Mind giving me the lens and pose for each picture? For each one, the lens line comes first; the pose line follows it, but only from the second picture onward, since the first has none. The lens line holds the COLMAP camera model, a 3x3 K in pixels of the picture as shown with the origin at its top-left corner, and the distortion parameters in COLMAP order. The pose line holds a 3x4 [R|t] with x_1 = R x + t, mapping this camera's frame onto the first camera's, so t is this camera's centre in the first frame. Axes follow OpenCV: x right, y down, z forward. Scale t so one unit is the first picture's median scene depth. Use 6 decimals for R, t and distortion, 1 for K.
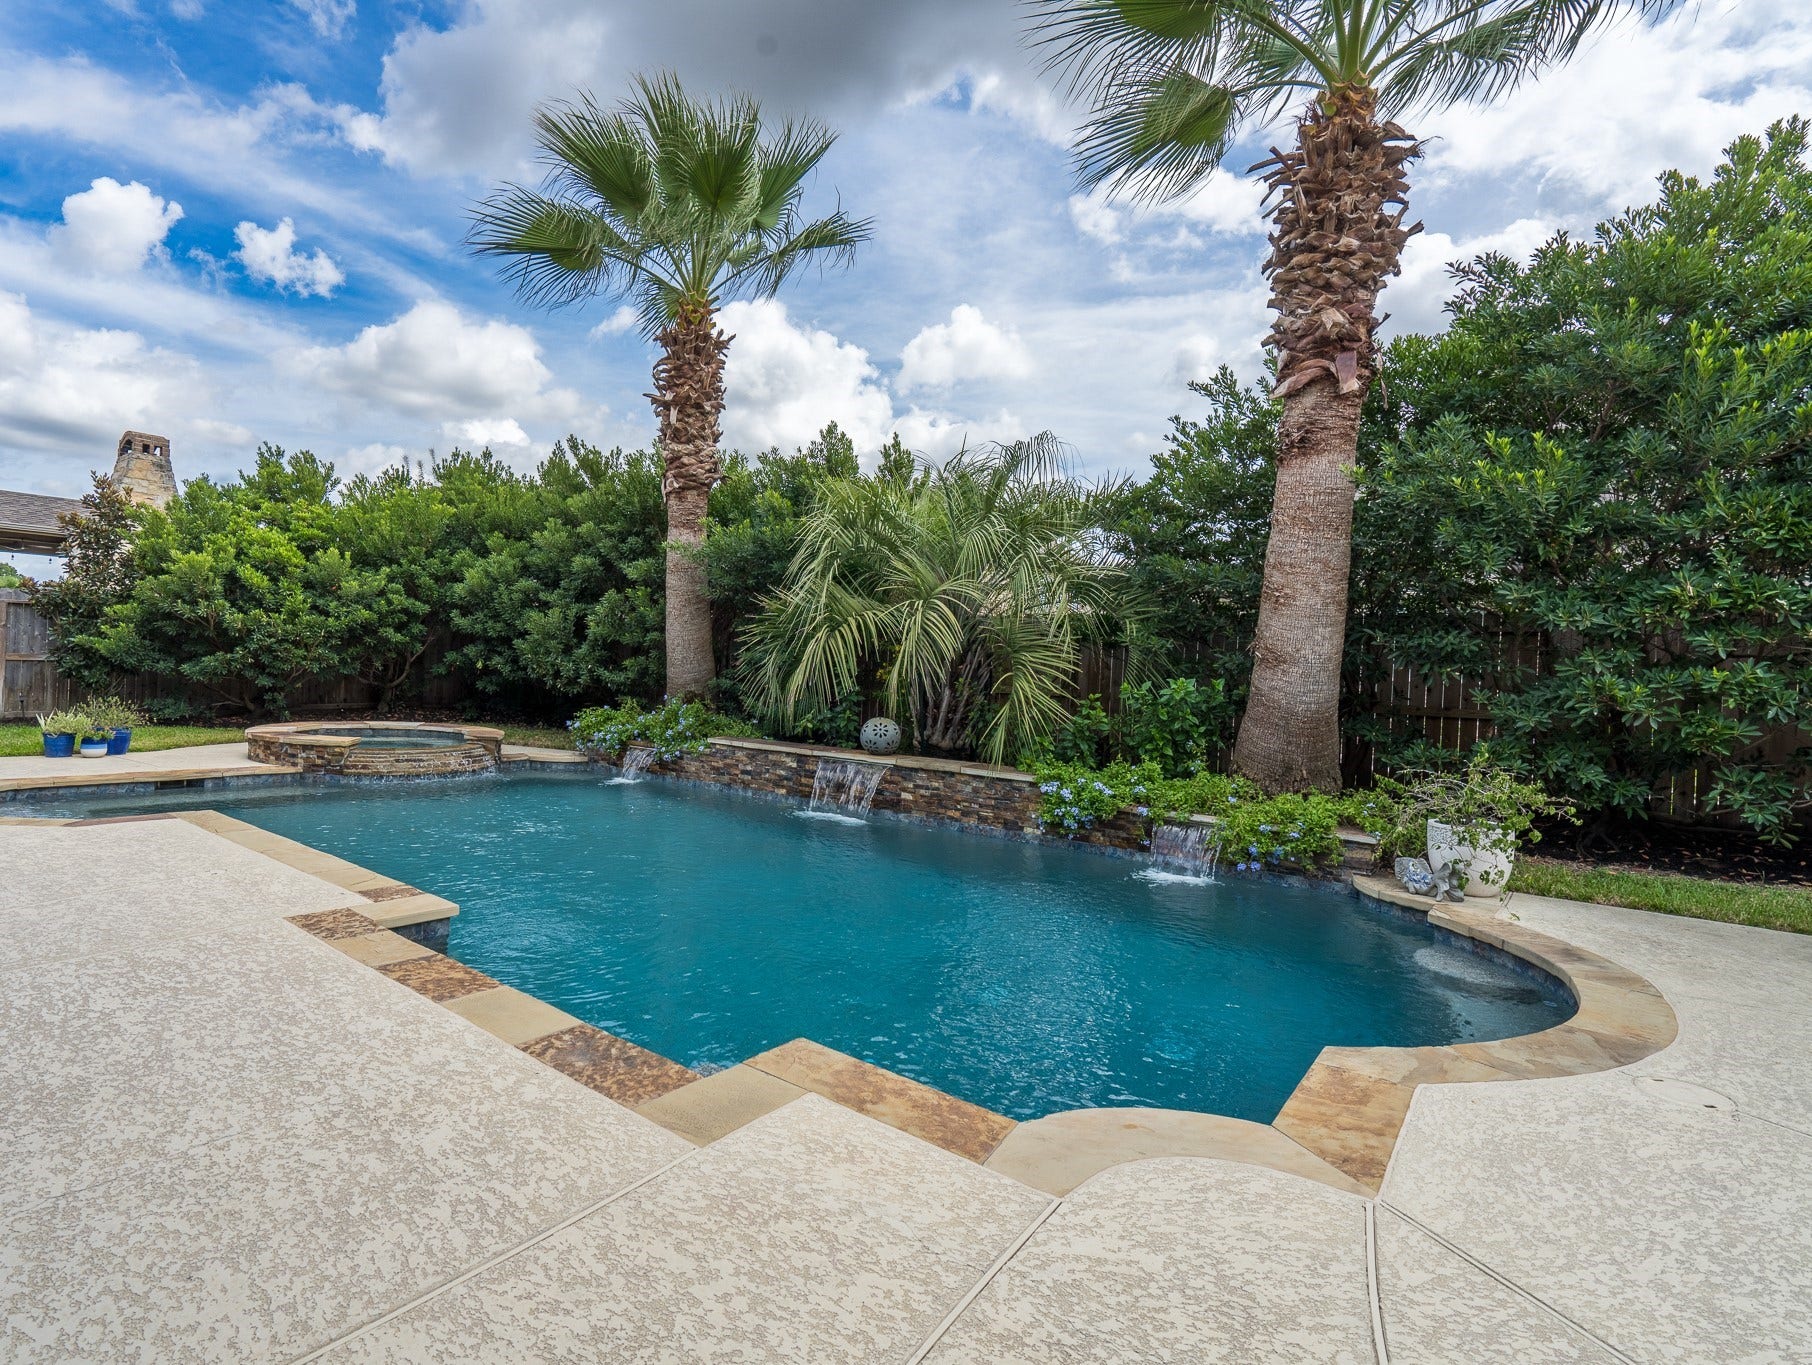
lens RADIAL K [[915.2, 0, 900.8], [0, 915.2, 695.7], [0, 0, 1]] dist [-0.003846, -0.000271]
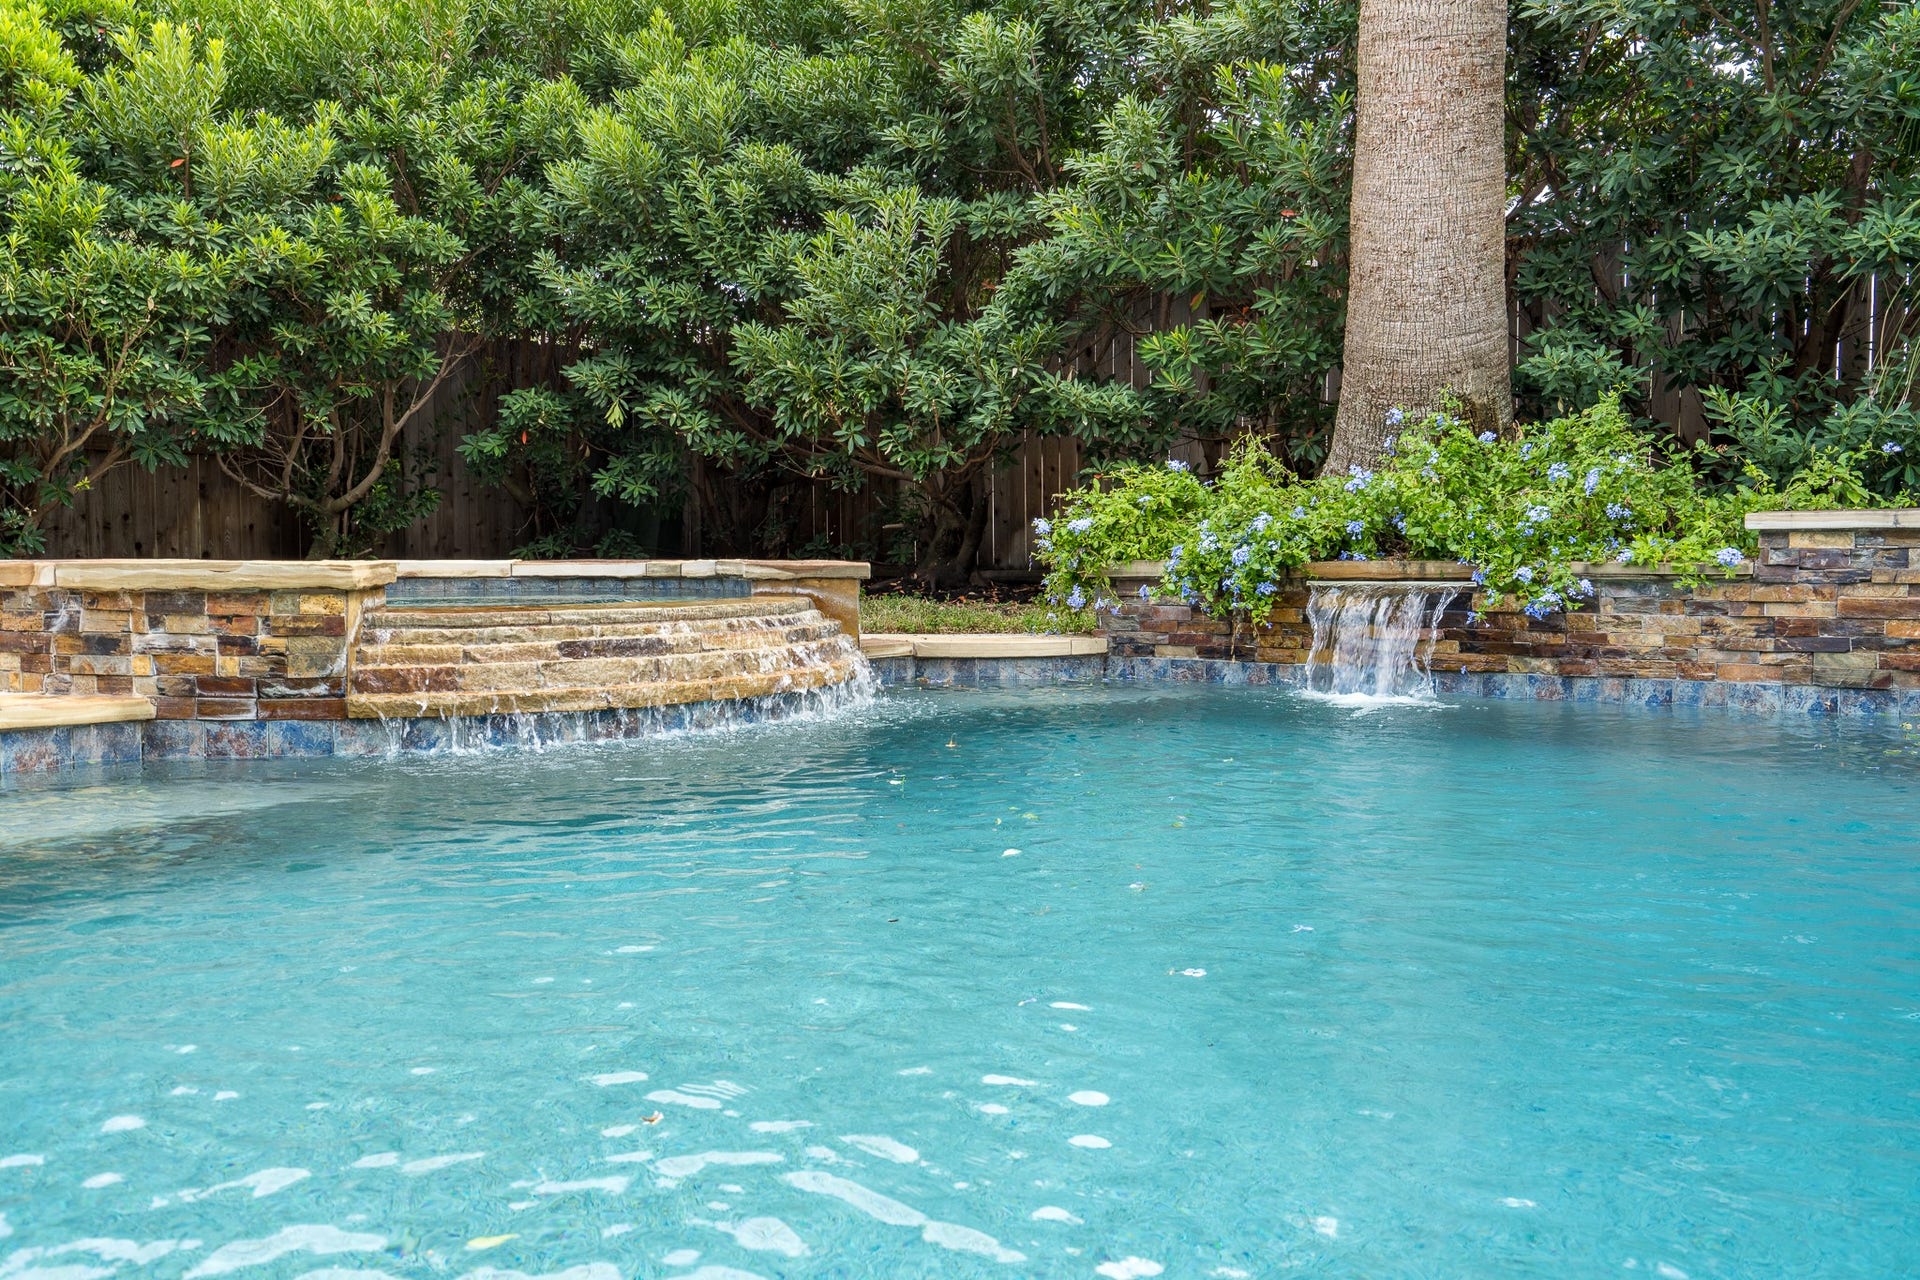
lens RADIAL K [[1215.7, 0, 962.7], [0, 1215.7, 656.5], [0, 0, 1]] dist [0.008350, -0.005203]
pose [[0.997071, -0.048755, 0.058931, -0.382883], [0.047411, 0.998587, 0.023996, 0.056972], [-0.060018, -0.021132, 0.997974, 0.558362]]
